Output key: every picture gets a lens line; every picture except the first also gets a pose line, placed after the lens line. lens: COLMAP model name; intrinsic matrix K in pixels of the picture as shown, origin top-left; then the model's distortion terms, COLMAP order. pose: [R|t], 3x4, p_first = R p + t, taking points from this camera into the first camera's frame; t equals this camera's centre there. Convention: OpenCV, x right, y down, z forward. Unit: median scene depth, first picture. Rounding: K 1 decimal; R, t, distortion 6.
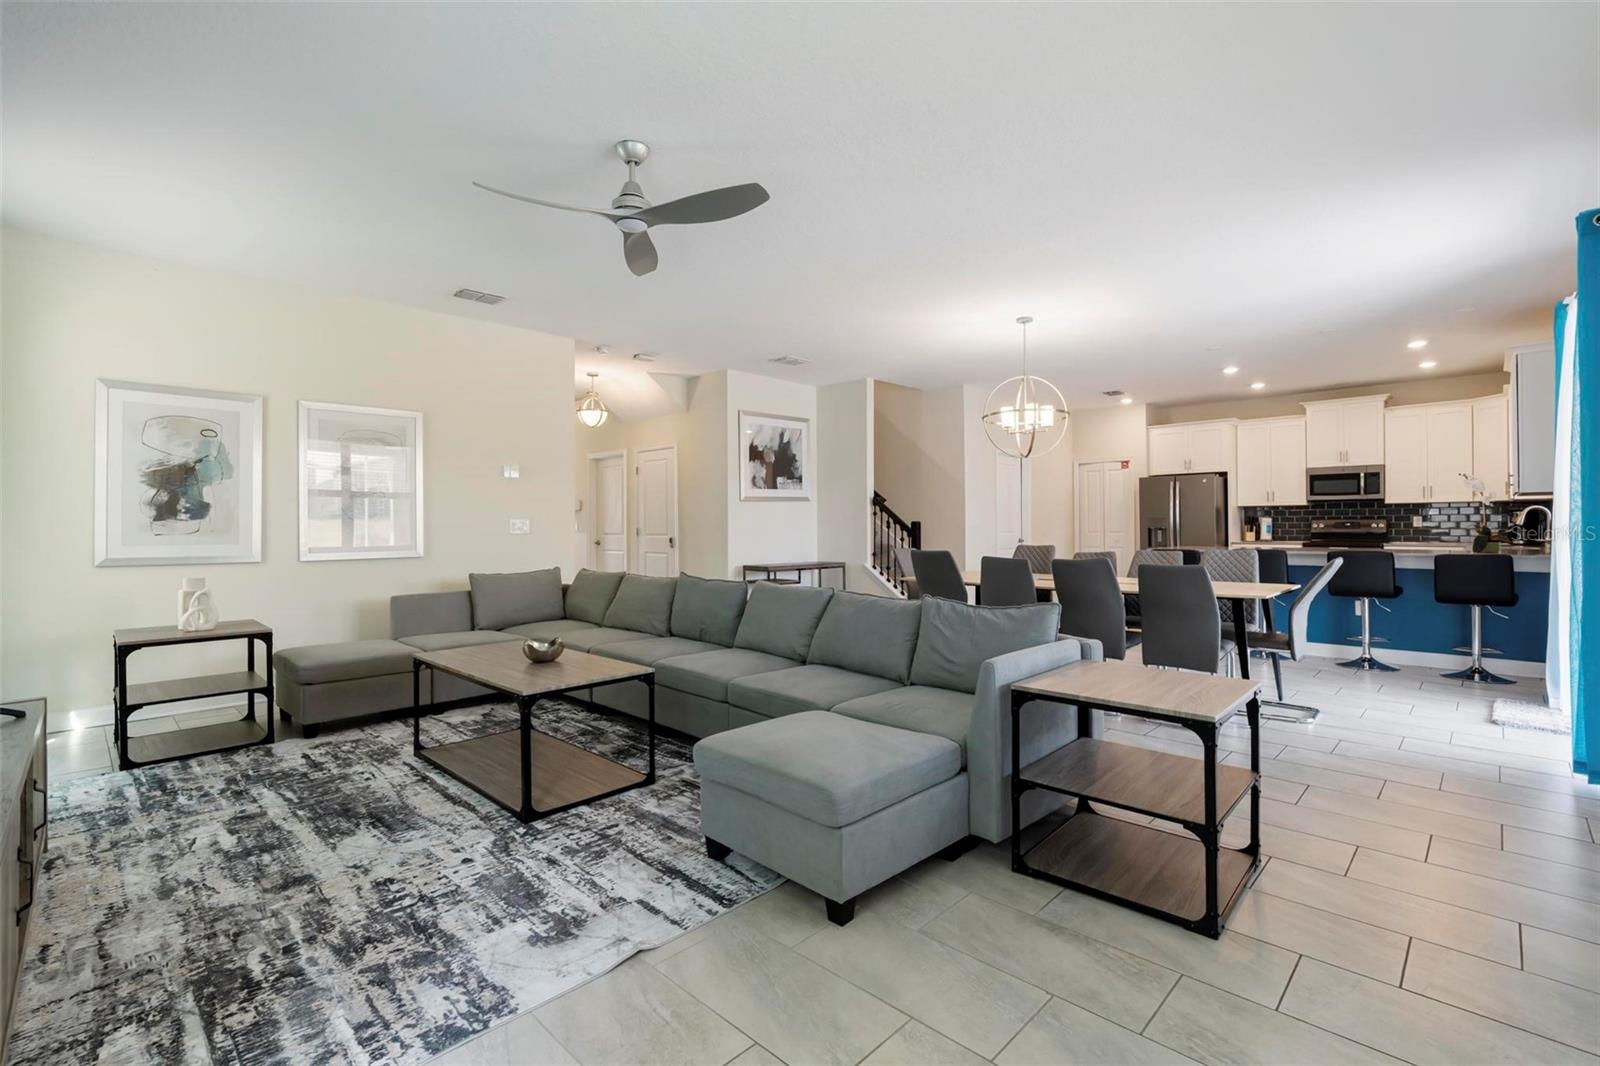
lens RADIAL K [[720.3, 0, 791.9], [0, 720.3, 519.9], [0, 0, 1]] dist [-0.003874, 0.000942]
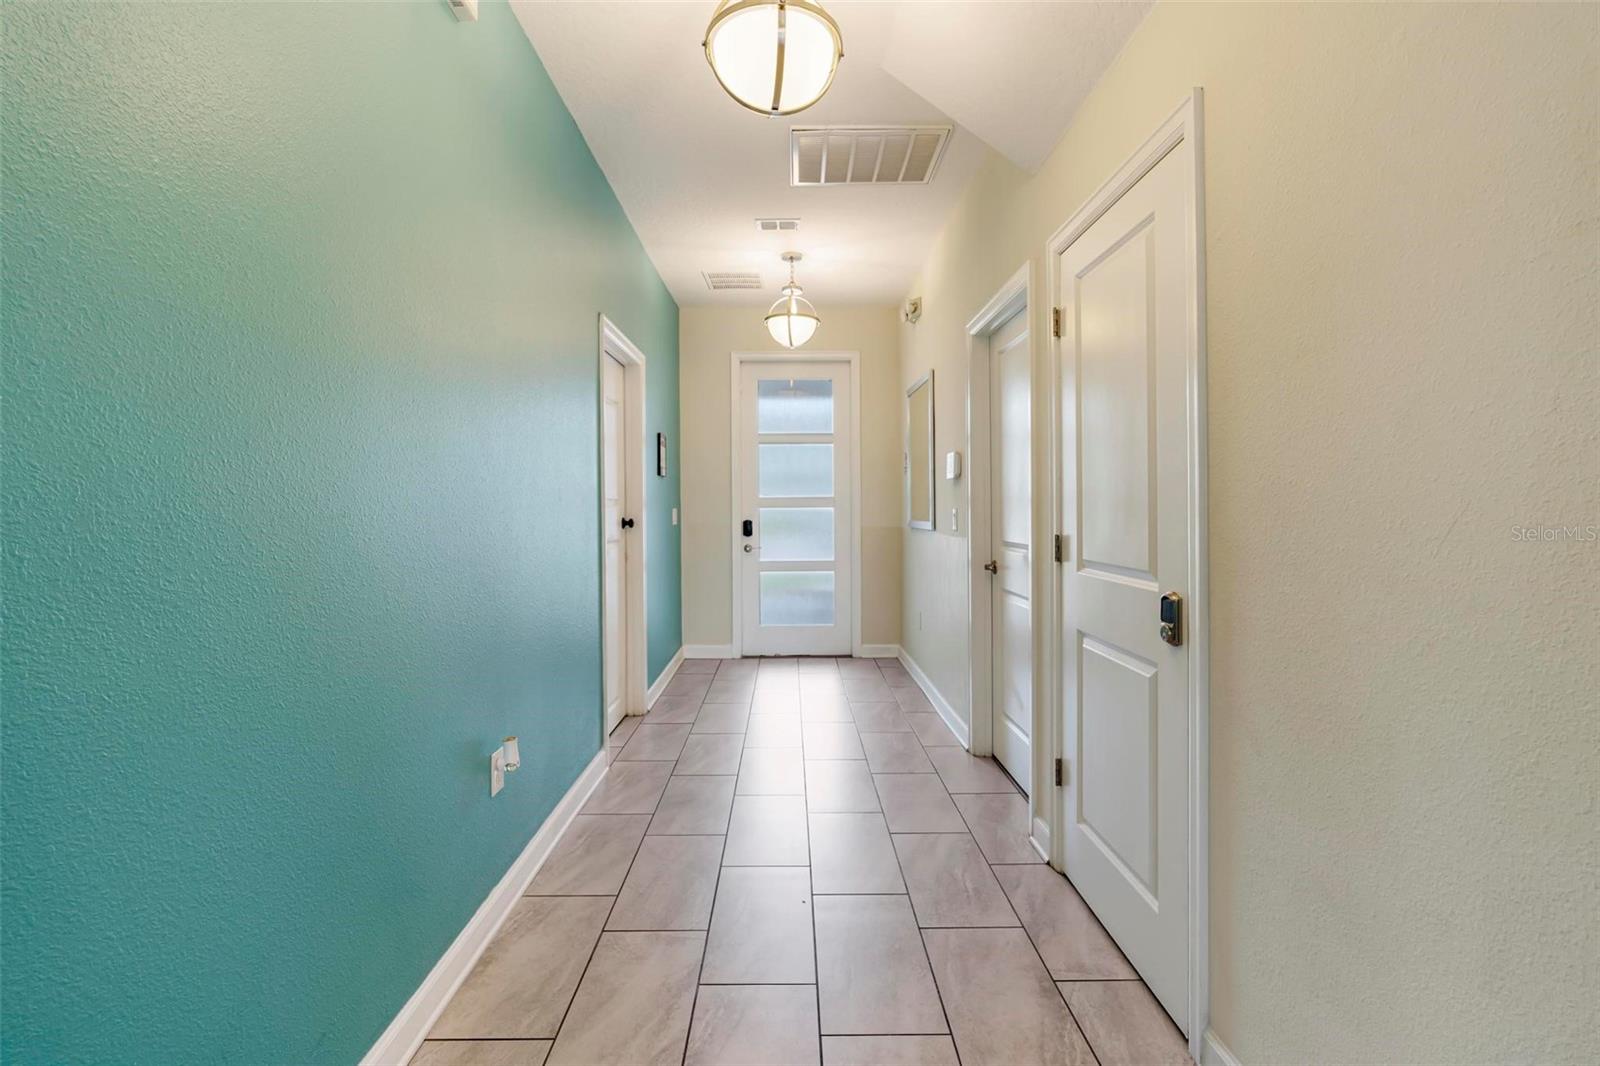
lens RADIAL K [[718.5, 0, 802.4], [0, 718.5, 515.0], [0, 0, 1]] dist [-0.007301, 0.001670]
pose [[0.715856, 0.010121, -0.698175, -0.197372], [0.007326, 0.999731, 0.022005, -0.007285], [0.698210, -0.020867, 0.715589, 1.567911]]
